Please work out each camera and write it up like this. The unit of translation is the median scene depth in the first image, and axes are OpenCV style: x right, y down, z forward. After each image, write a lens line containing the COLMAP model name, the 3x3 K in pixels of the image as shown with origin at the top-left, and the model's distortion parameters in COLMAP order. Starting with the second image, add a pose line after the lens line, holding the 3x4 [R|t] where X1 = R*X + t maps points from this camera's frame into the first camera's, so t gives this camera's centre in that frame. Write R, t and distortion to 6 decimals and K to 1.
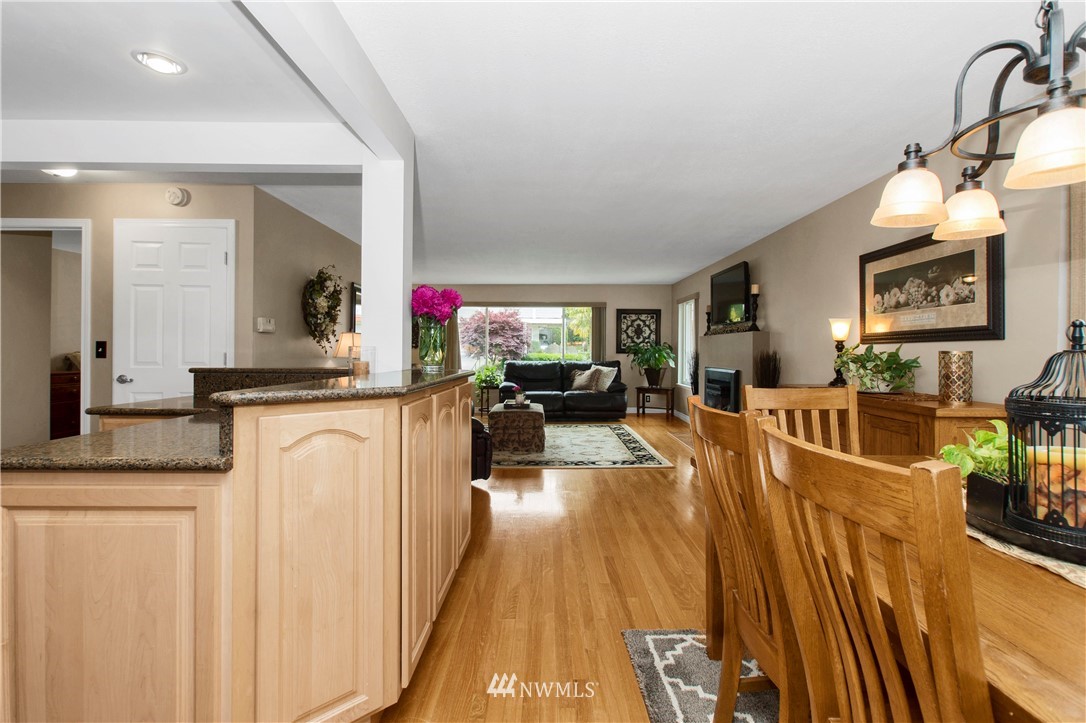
lens RADIAL K [[508.3, 0, 549.9], [0, 508.3, 350.7], [0, 0, 1]] dist [-0.004085, 0.007087]
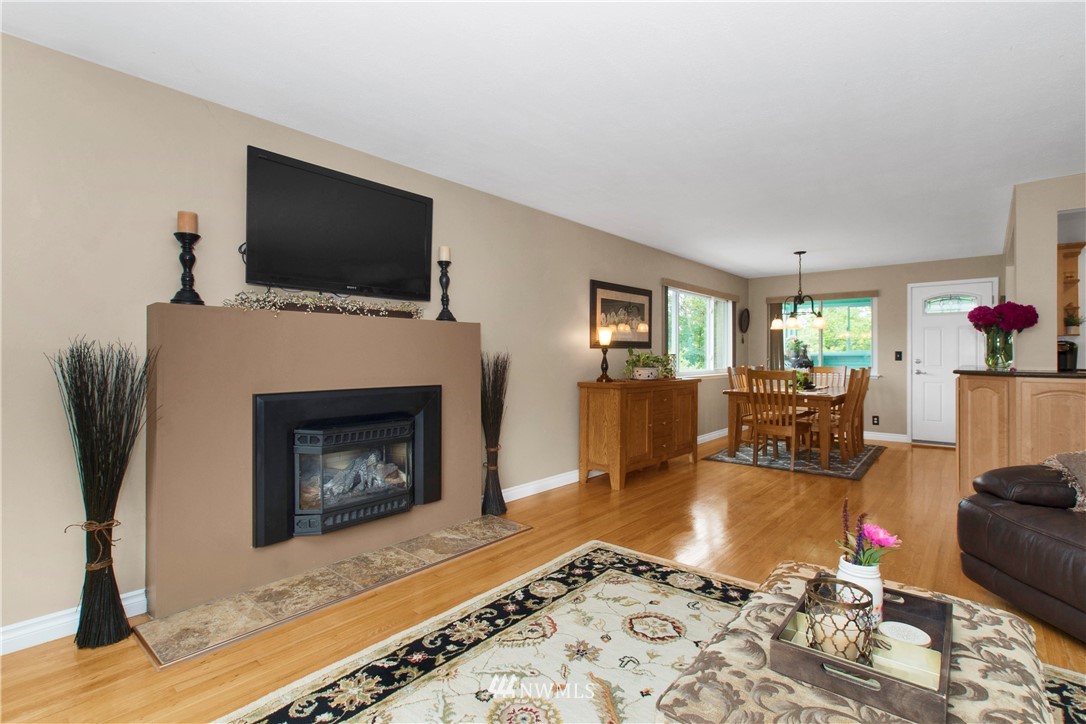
lens RADIAL K [[520.9, 0, 548.2], [0, 520.9, 355.1], [0, 0, 1]] dist [-0.019809, 0.019403]
pose [[-0.761425, -0.007374, 0.648211, -0.070695], [-0.006555, 0.999972, 0.003675, 0.000303], [-0.648220, -0.001451, -0.761452, 0.884812]]
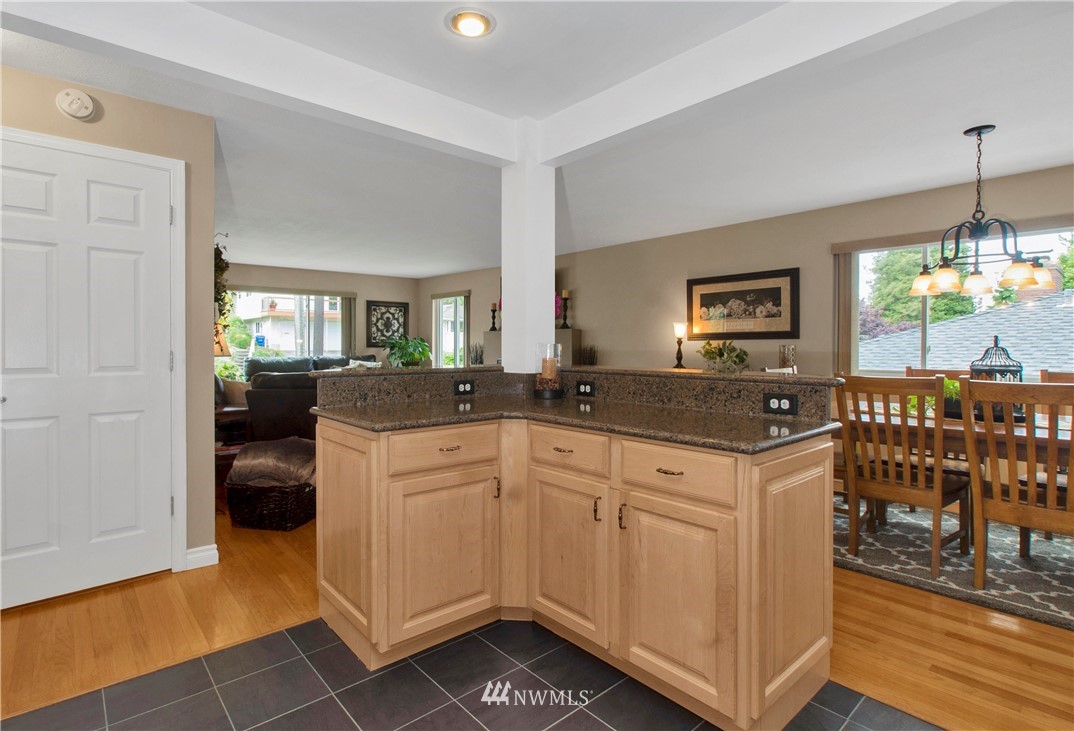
lens RADIAL K [[533.5, 0, 531.0], [0, 533.5, 346.6], [0, 0, 1]] dist [-0.000989, 0.000113]
pose [[0.751473, -0.009306, 0.659698, -0.314939], [0.004042, 0.999947, 0.009501, -0.004828], [-0.659751, -0.004473, 0.751471, 0.060149]]
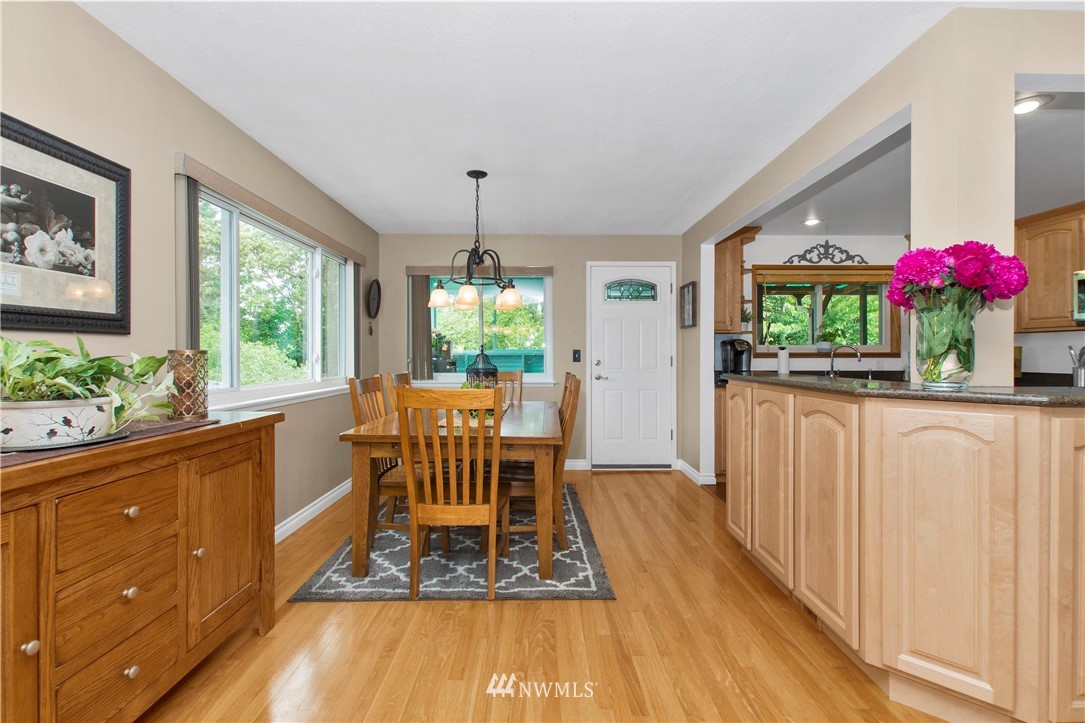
lens RADIAL K [[511.9, 0, 547.6], [0, 511.9, 356.4], [0, 0, 1]] dist [-0.005023, 0.008639]
pose [[-0.999888, -0.010293, -0.010901, 0.076143], [-0.010313, 0.999945, 0.001733, 0.000658], [0.010883, 0.001846, -0.999939, 0.523663]]
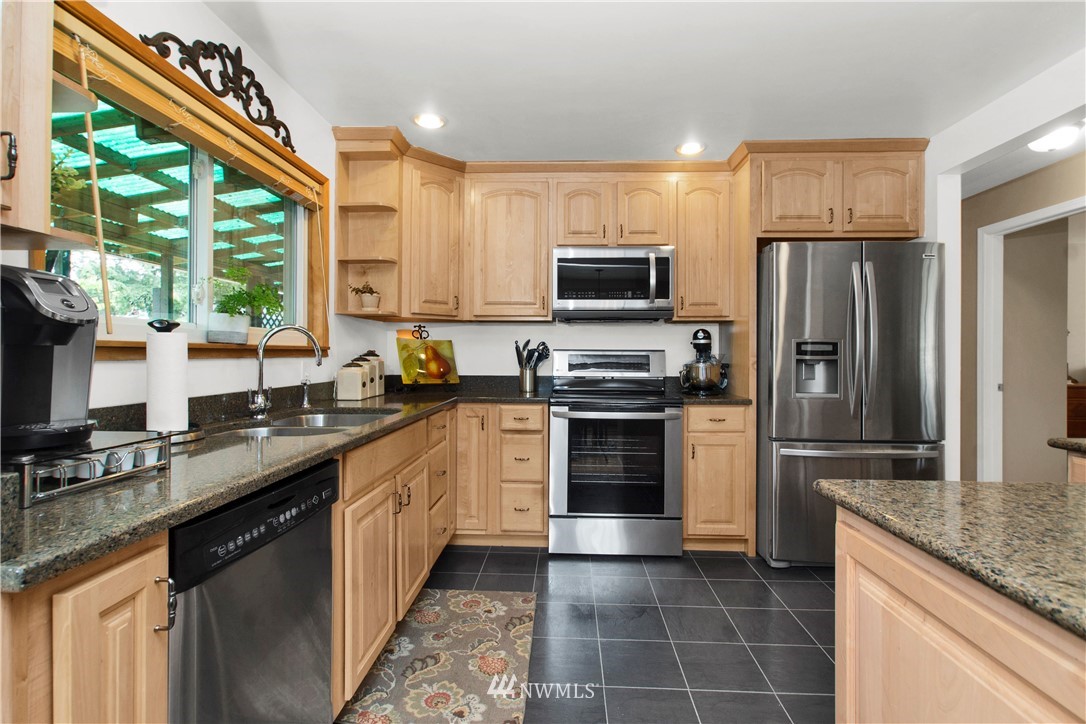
lens RADIAL K [[520.9, 0, 548.2], [0, 520.9, 355.1], [0, 0, 1]] dist [-0.019809, 0.019403]
pose [[-0.042823, -0.007577, -0.999054, -0.032854], [-0.001042, 0.999971, -0.007540, 0.000158], [0.999082, 0.000718, -0.042830, 0.074607]]
